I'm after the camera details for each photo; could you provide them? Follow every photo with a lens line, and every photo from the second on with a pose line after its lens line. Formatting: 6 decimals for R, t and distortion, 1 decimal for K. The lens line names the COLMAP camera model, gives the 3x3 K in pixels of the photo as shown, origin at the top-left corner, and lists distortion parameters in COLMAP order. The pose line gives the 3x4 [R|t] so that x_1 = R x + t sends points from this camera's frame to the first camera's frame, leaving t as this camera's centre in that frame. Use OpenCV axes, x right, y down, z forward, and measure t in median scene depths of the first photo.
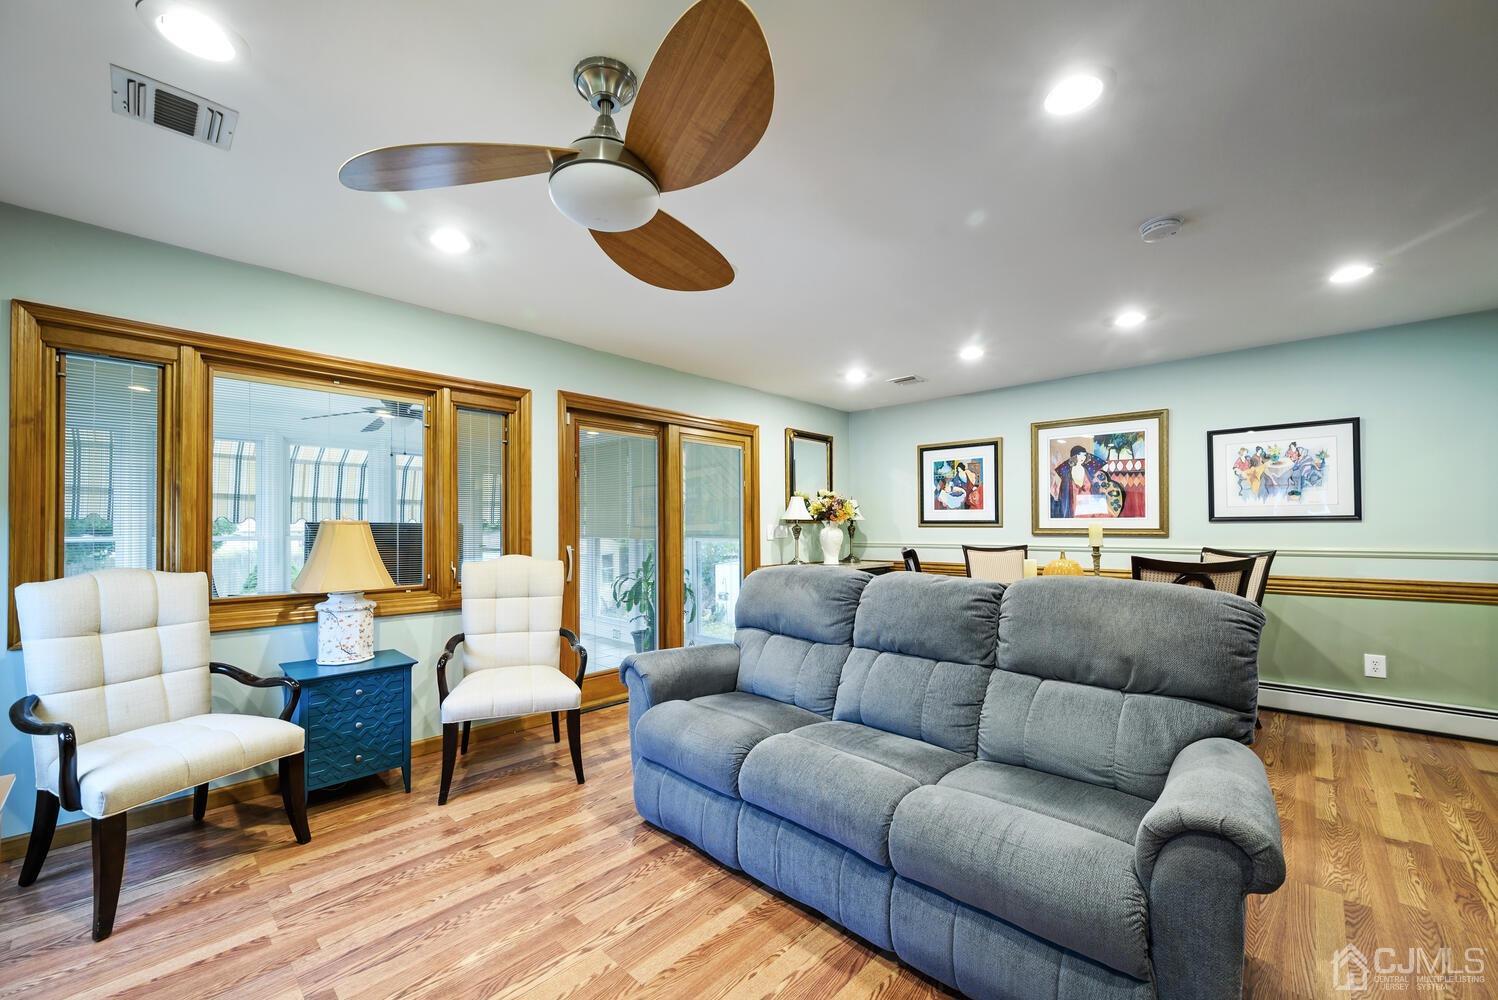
lens RADIAL K [[596.9, 0, 748.6], [0, 596.9, 518.3], [0, 0, 1]] dist [-0.000471, -0.000083]
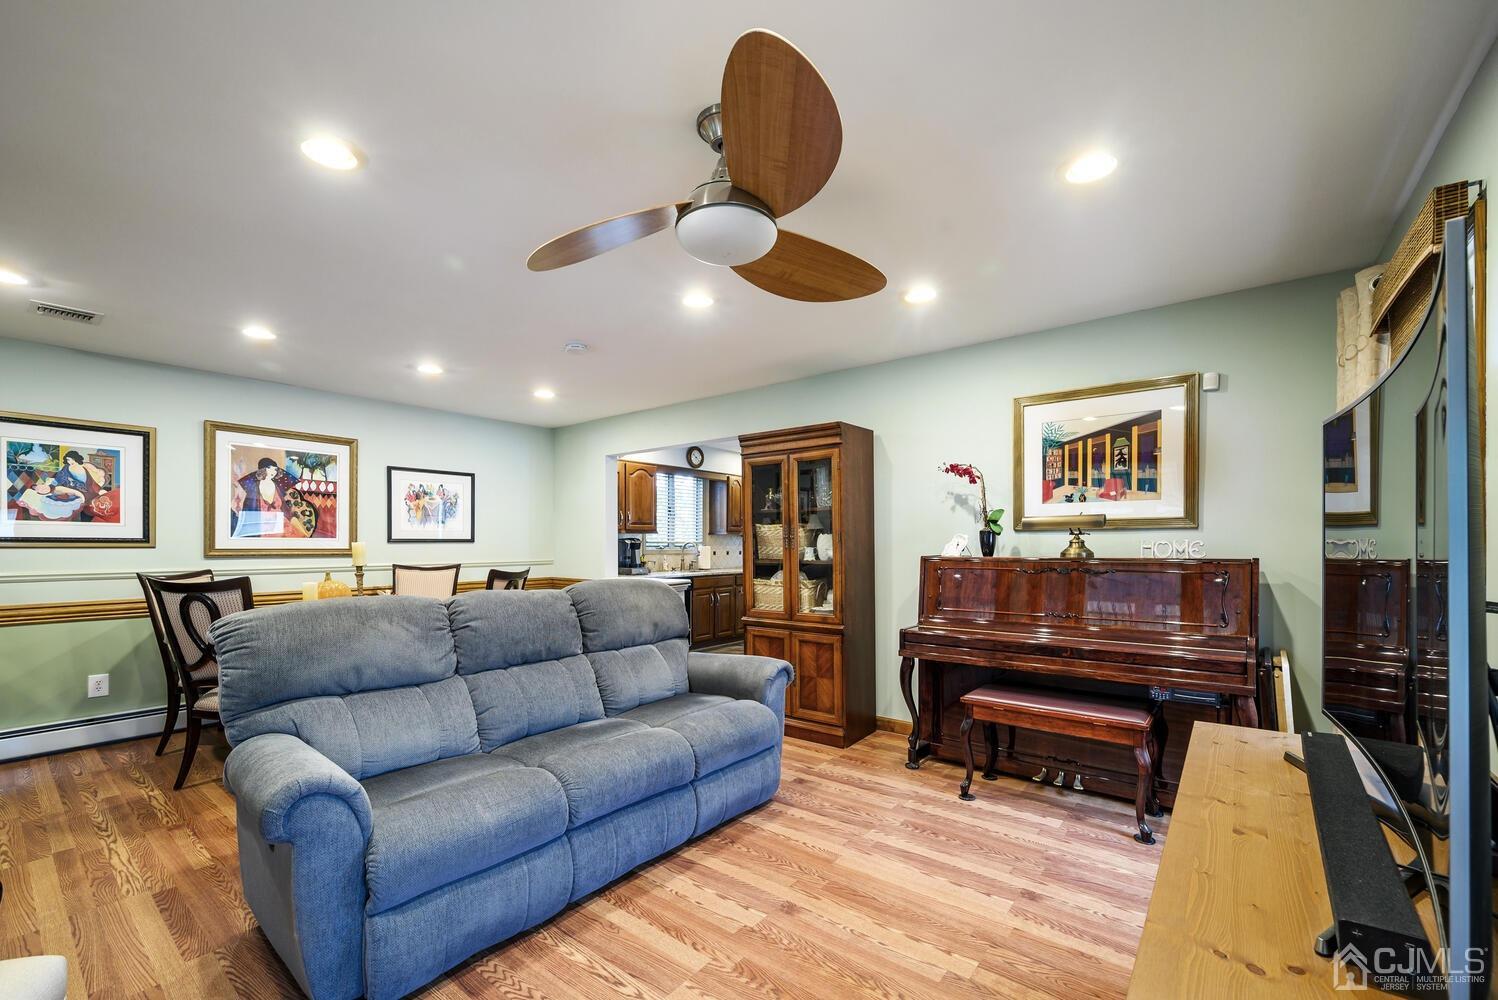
lens RADIAL K [[620.6, 0, 745.7], [0, 620.6, 544.3], [0, 0, 1]] dist [-0.000464, -0.000096]
pose [[-0.093734, 0.003931, 0.995589, -0.476273], [-0.011385, 0.999923, -0.005020, 0.006637], [-0.995532, -0.011805, -0.093682, 0.377464]]
